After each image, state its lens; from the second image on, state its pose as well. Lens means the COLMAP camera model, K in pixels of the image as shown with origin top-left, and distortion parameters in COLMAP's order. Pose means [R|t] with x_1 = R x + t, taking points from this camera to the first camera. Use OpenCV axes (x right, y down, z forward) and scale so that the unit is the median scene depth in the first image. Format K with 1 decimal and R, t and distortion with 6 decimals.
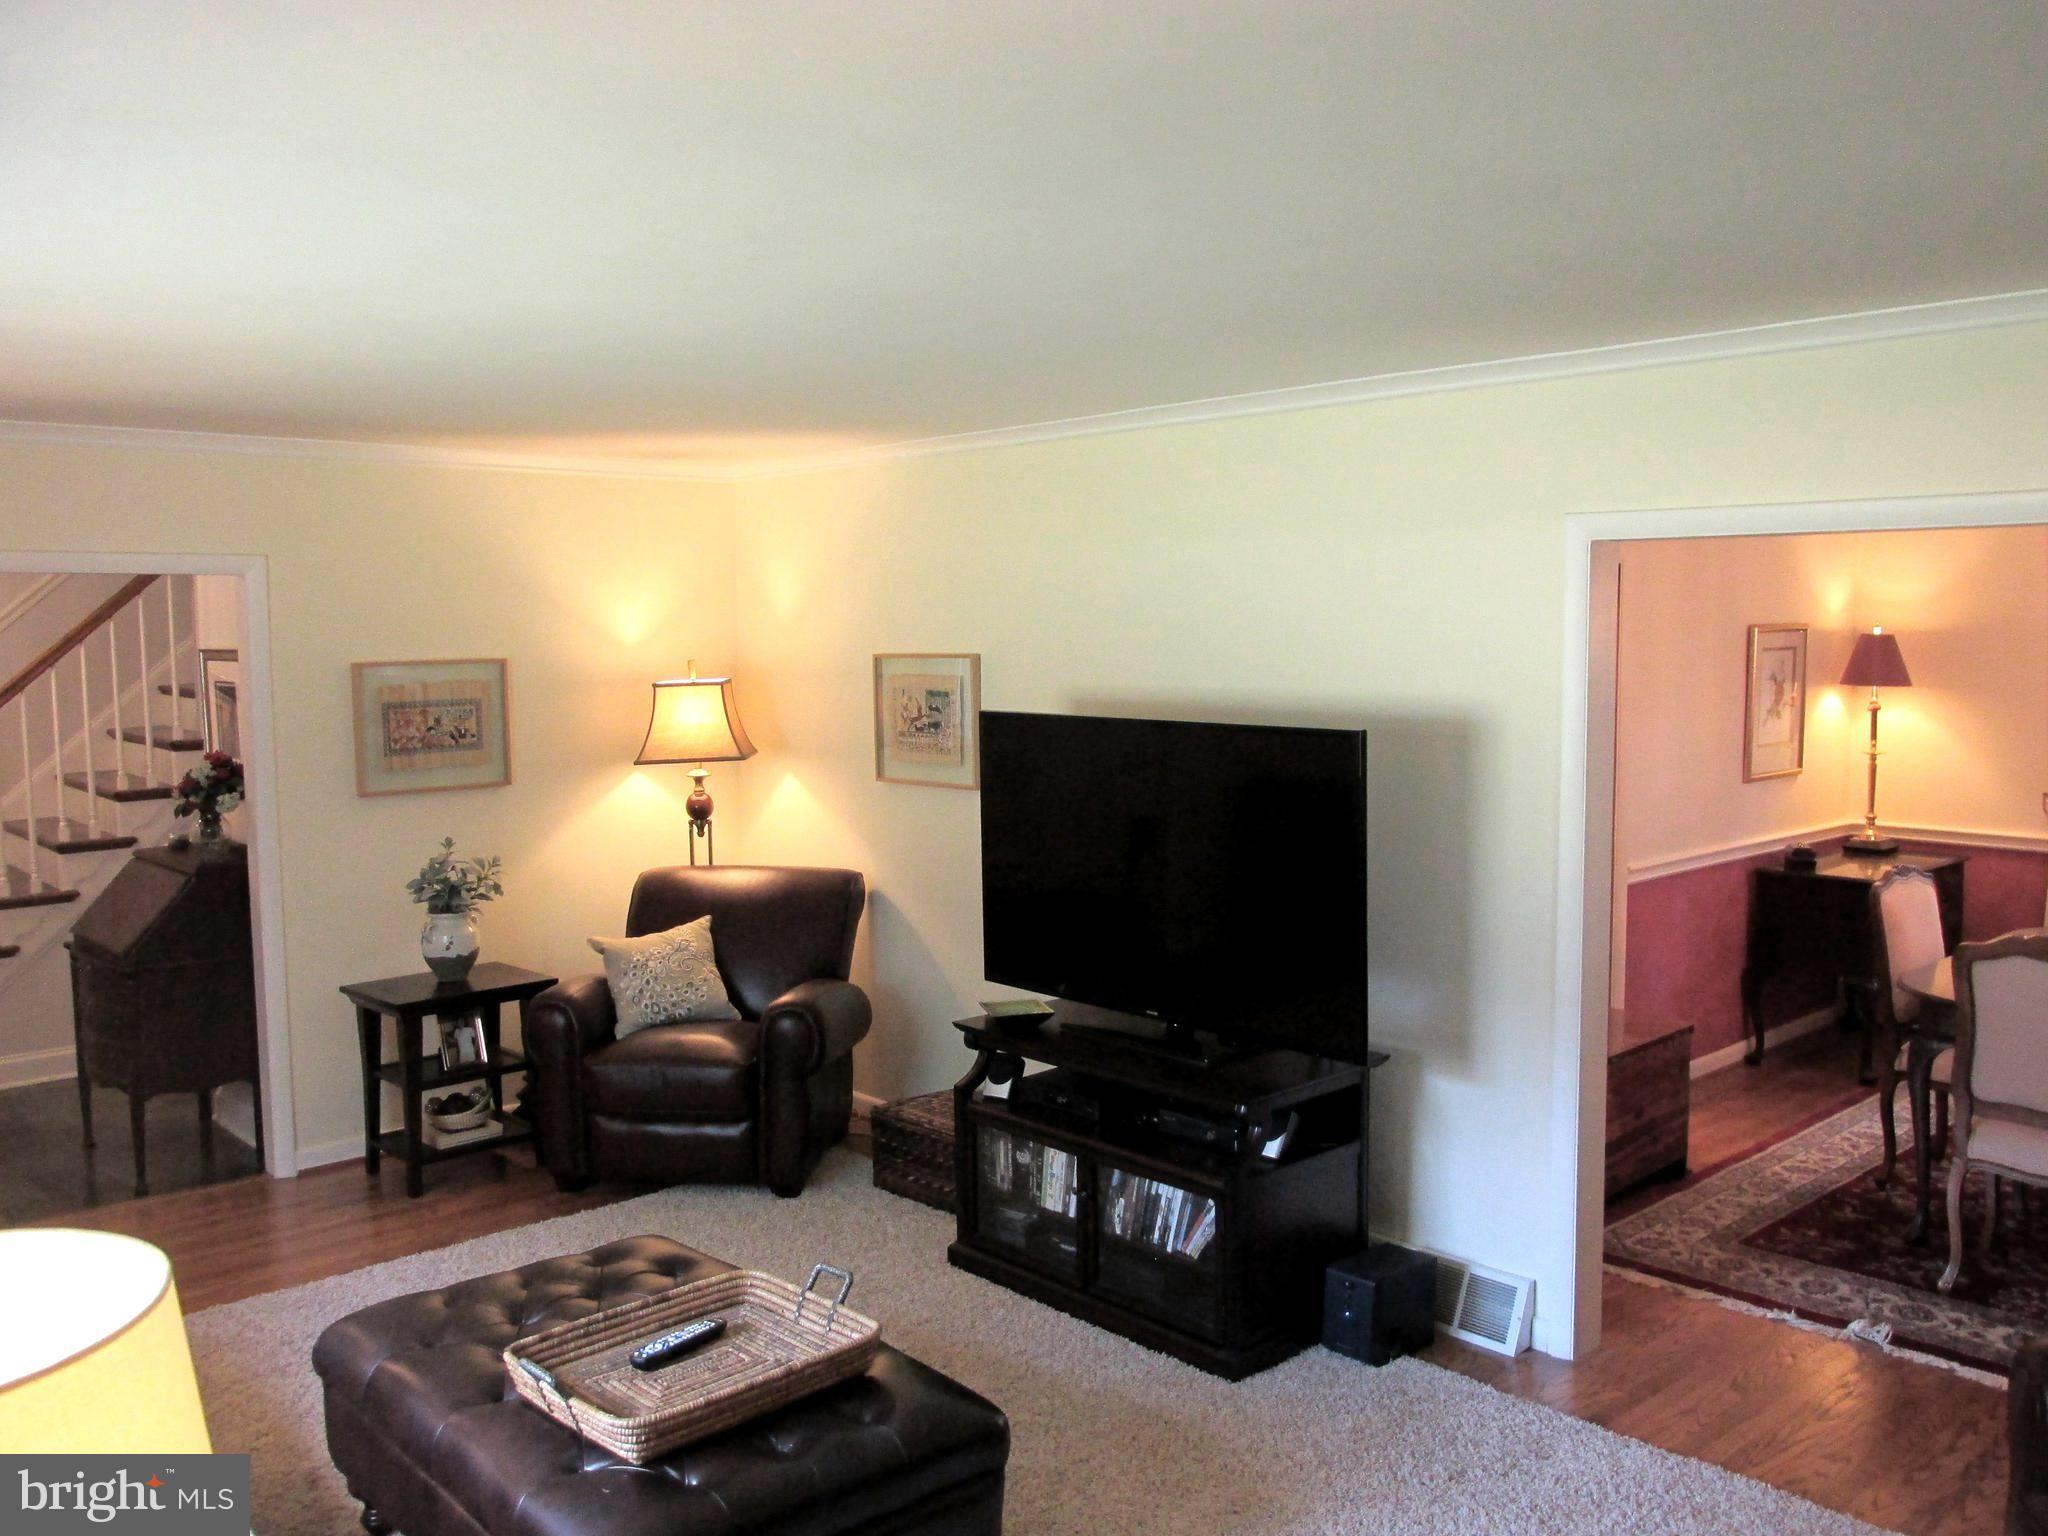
lens RADIAL K [[1719.9, 0, 1040.8], [0, 1719.9, 755.2], [0, 0, 1]] dist [-0.017028, -0.000543]
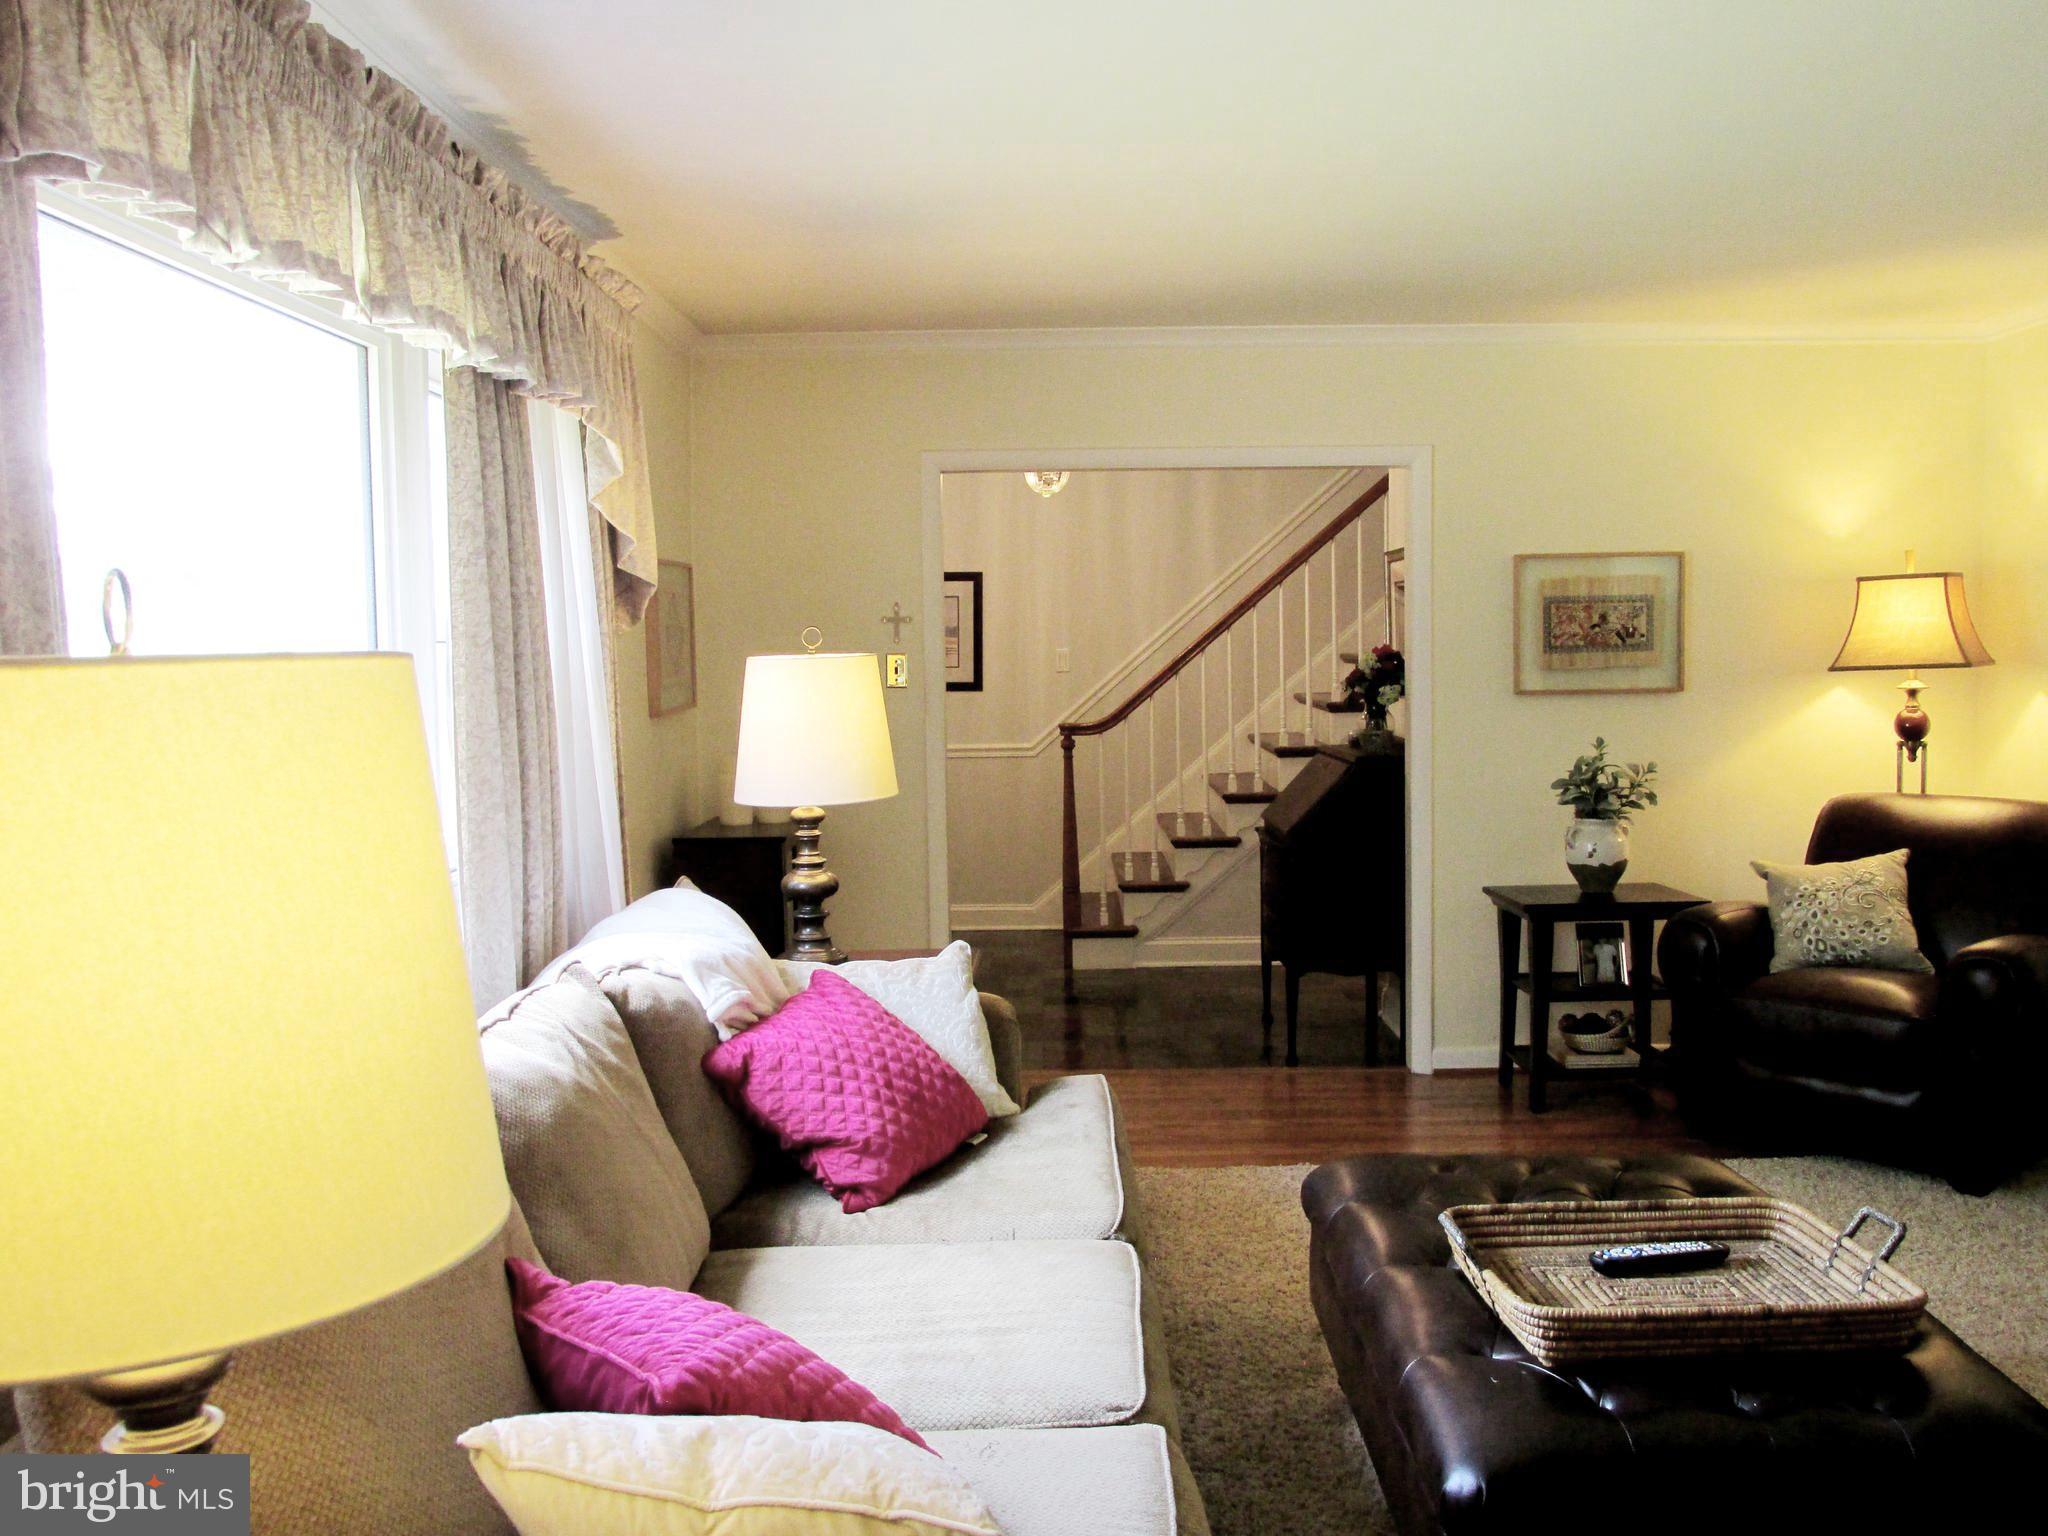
lens RADIAL K [[1719.9, 0, 1037.3], [0, 1719.9, 756.5], [0, 0, 1]] dist [-0.017028, -0.000543]
pose [[0.731917, 0.038585, -0.680301, 0.064001], [-0.044235, 0.998980, 0.009068, 0.063654], [0.679957, 0.023456, 0.732877, 0.115592]]
